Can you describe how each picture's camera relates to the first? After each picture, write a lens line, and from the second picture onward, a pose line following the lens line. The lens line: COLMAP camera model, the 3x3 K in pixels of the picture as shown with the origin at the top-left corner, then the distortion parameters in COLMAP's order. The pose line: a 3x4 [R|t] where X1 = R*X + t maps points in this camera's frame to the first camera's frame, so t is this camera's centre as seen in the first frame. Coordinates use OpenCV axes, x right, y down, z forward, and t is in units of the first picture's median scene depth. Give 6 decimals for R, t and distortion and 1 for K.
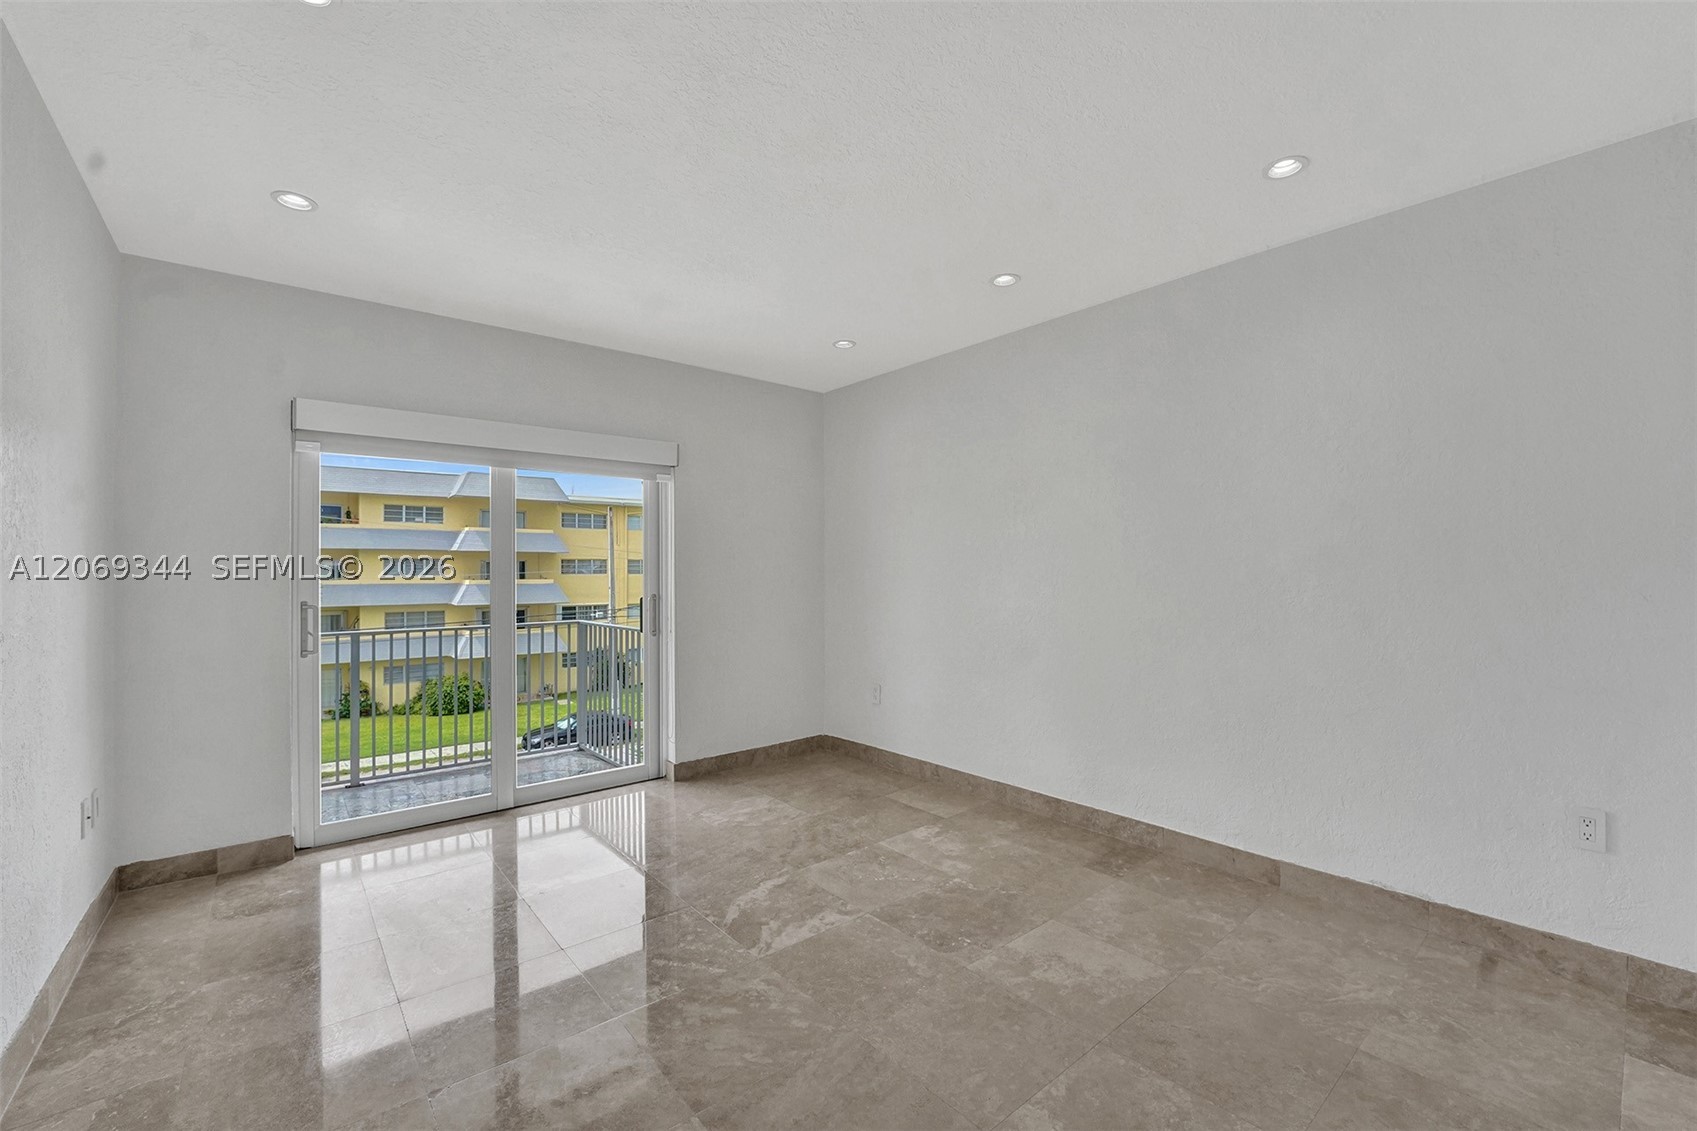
lens RADIAL K [[709.5, 0, 856.8], [0, 709.5, 575.4], [0, 0, 1]] dist [-0.023031, 0.000127]
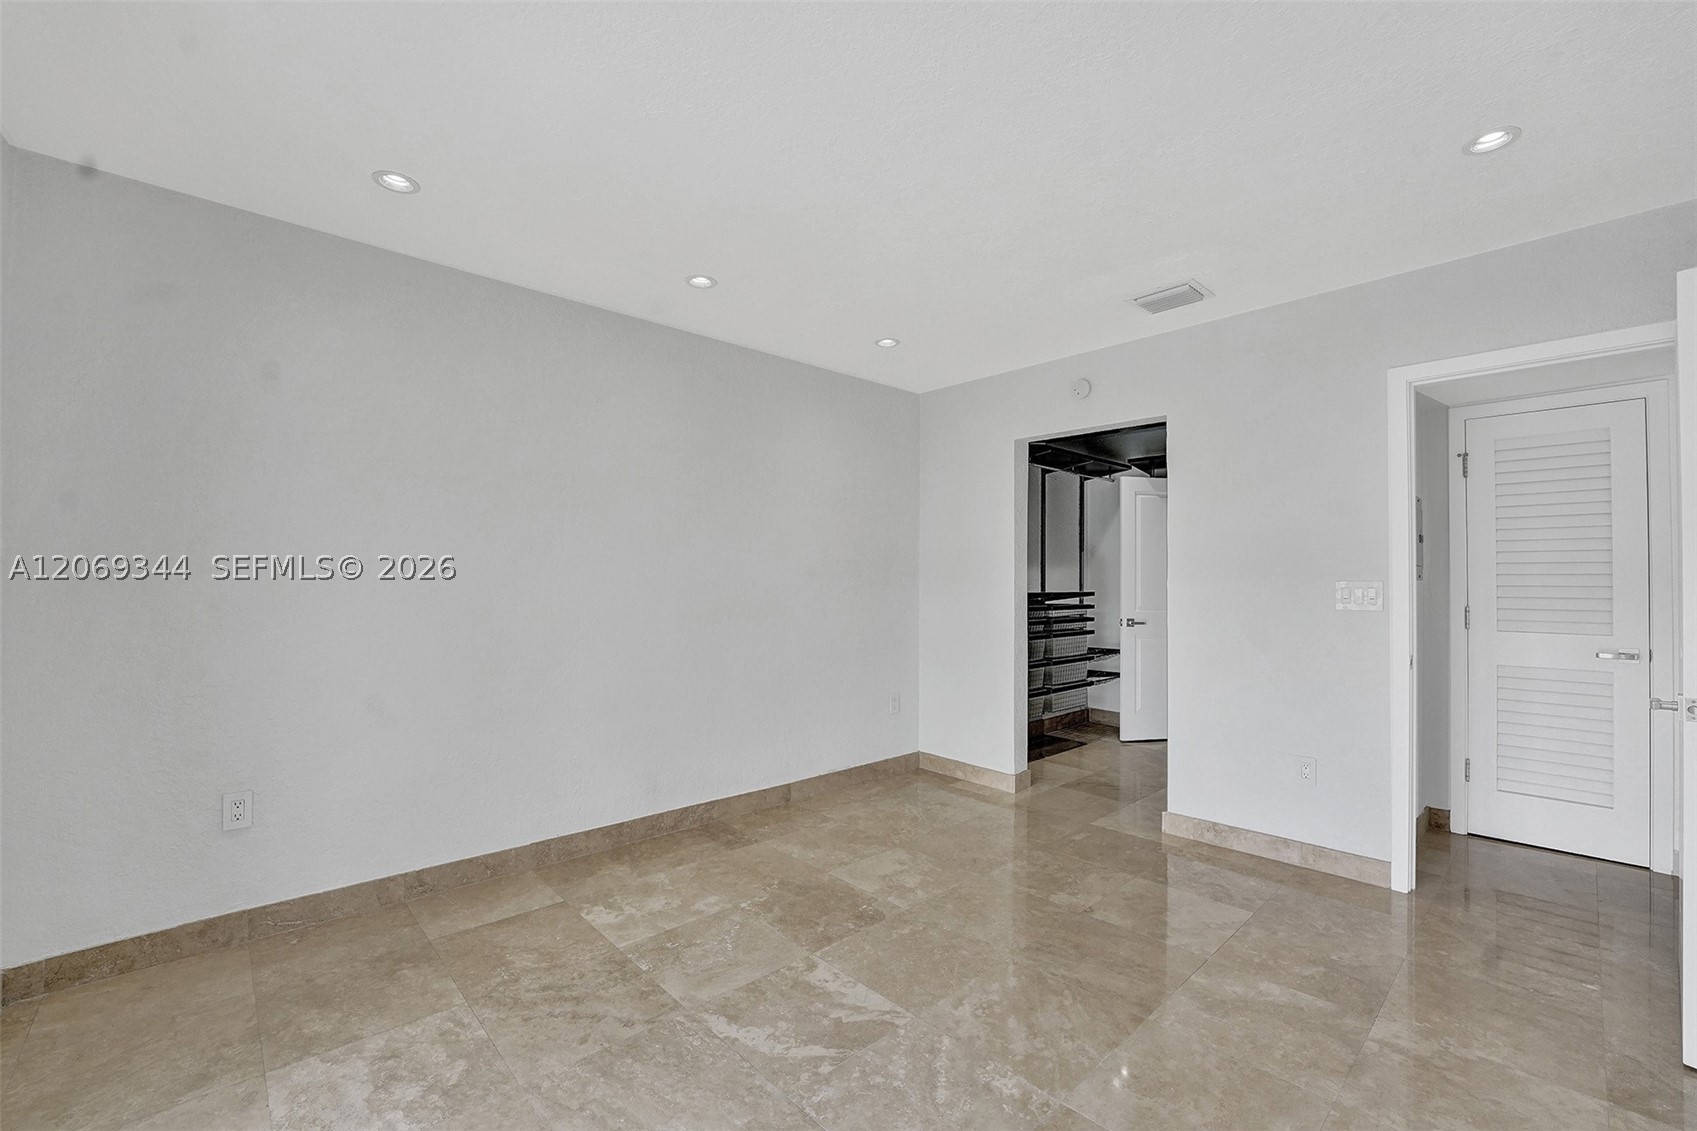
lens RADIAL K [[699.1, 0, 855.8], [0, 699.1, 559.3], [0, 0, 1]] dist [-0.023268, 0.001005]
pose [[-0.054873, 0.036277, 0.997834, -0.854728], [0.002088, 0.999342, -0.036217, -0.004936], [-0.998491, 0.000096, -0.054913, 0.927684]]
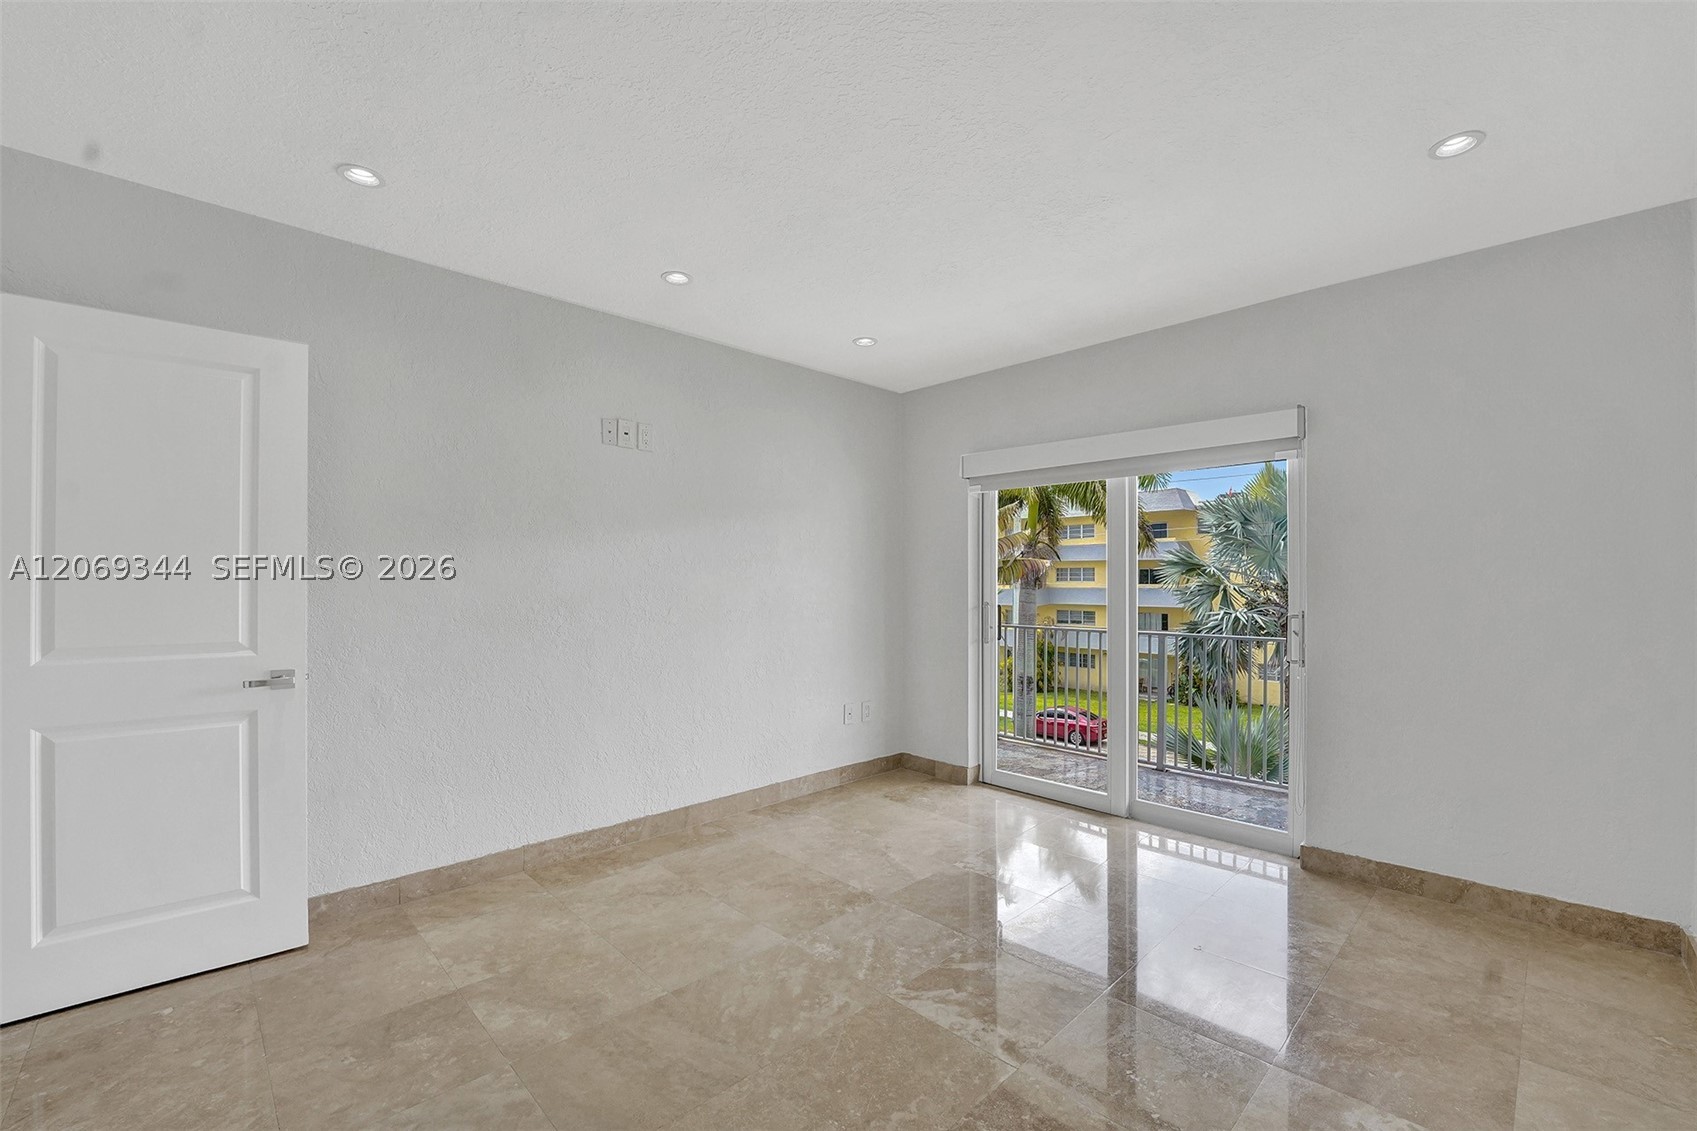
lens RADIAL K [[709.5, 0, 856.8], [0, 709.5, 575.4], [0, 0, 1]] dist [-0.023031, 0.000127]
pose [[0.075126, -0.000993, -0.997174, 0.661432], [-0.005629, 0.999983, -0.001420, -0.015452], [0.997158, 0.005719, 0.075119, 0.731148]]
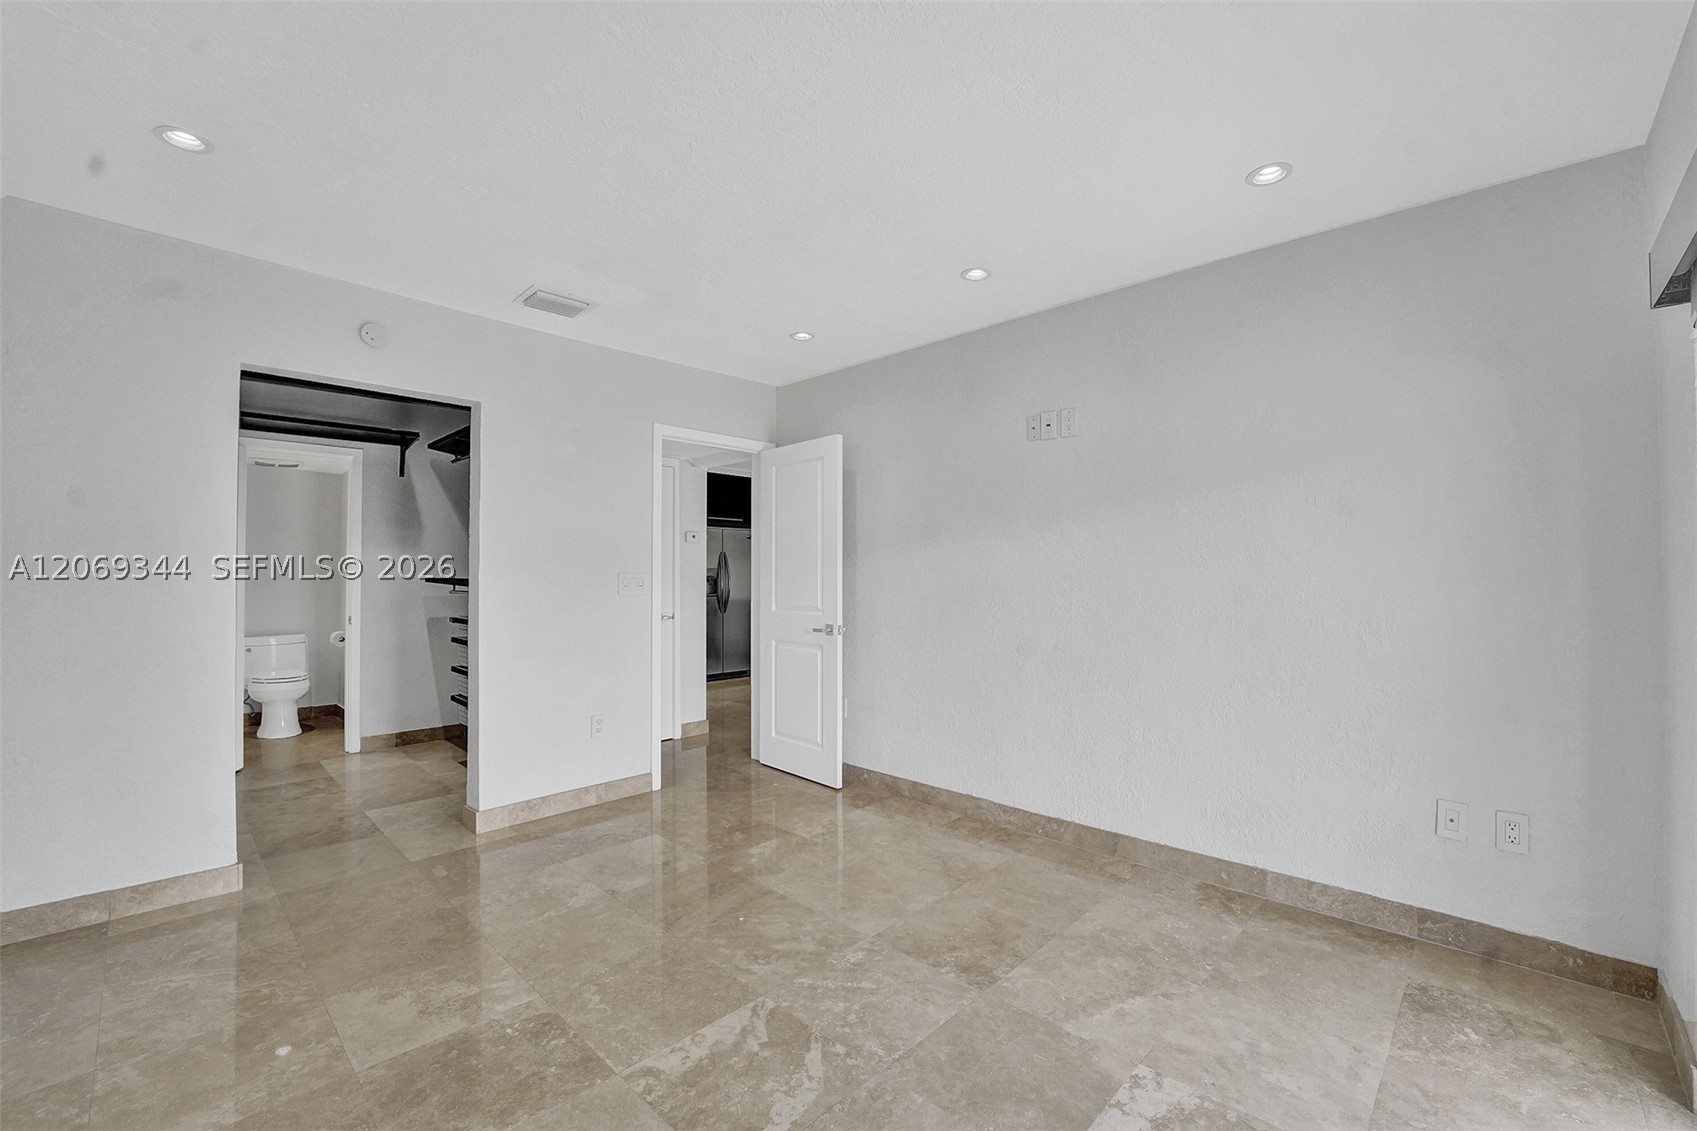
lens RADIAL K [[699.1, 0, 855.8], [0, 699.1, 559.3], [0, 0, 1]] dist [-0.023268, 0.001005]
pose [[-0.994454, 0.004437, -0.105077, -0.138021], [0.006468, 0.999798, -0.019004, -0.007688], [0.104971, -0.019578, -0.994283, 1.589264]]
